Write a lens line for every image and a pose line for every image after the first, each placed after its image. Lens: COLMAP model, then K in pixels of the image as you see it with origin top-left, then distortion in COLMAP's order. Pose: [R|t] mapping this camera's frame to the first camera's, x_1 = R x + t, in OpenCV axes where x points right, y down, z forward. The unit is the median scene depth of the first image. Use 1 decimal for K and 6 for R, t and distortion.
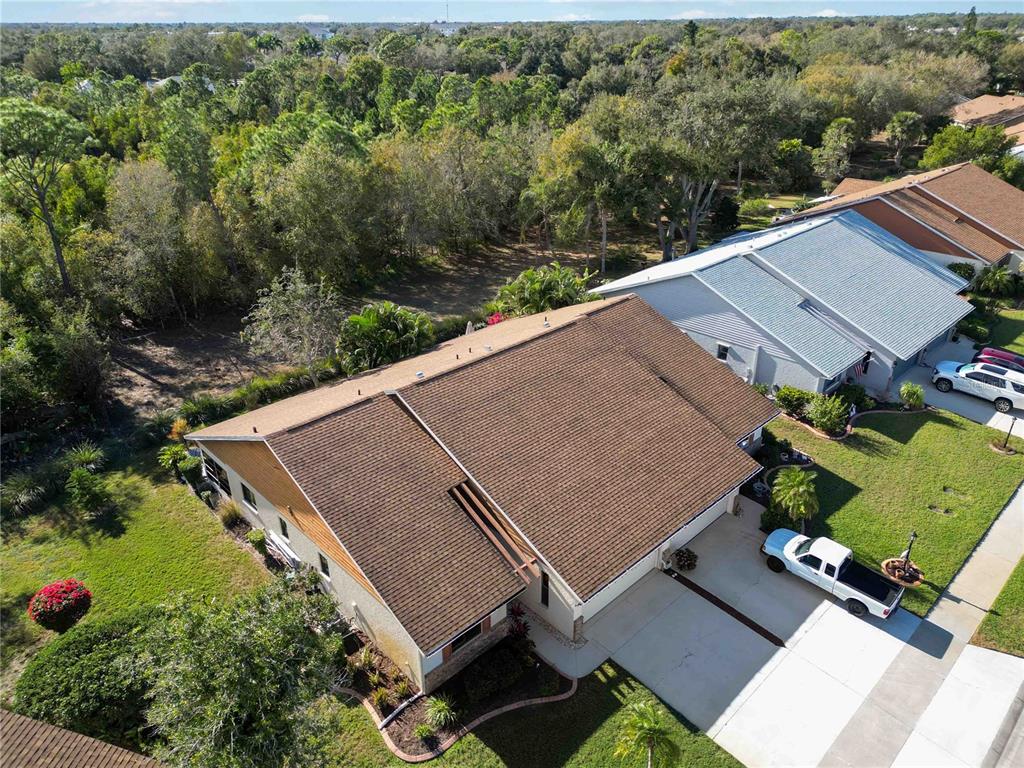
lens RADIAL K [[713.7, 0, 510.6], [0, 713.7, 379.5], [0, 0, 1]] dist [0.059415, -0.050881]
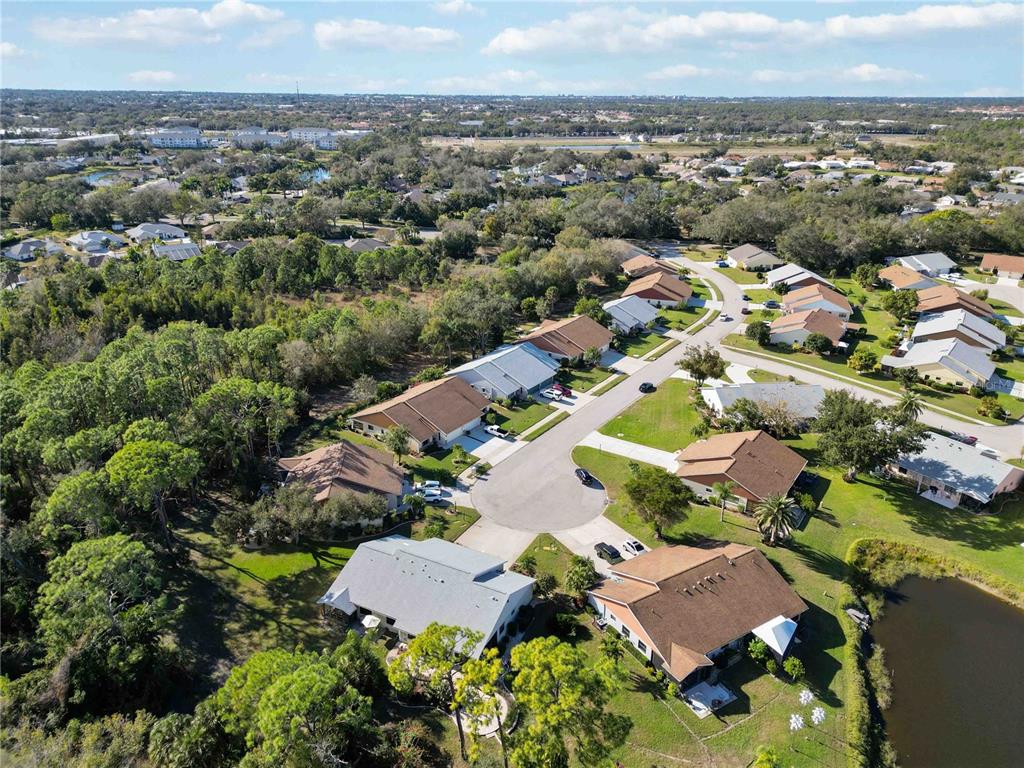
lens RADIAL K [[713.7, 0, 518.3], [0, 713.7, 378.7], [0, 0, 1]] dist [0.059415, -0.050881]
pose [[0.978439, -0.056166, 0.198754, -0.249817], [0.071848, 0.994771, -0.072585, 0.186121], [-0.193638, 0.085300, 0.977358, -2.638273]]
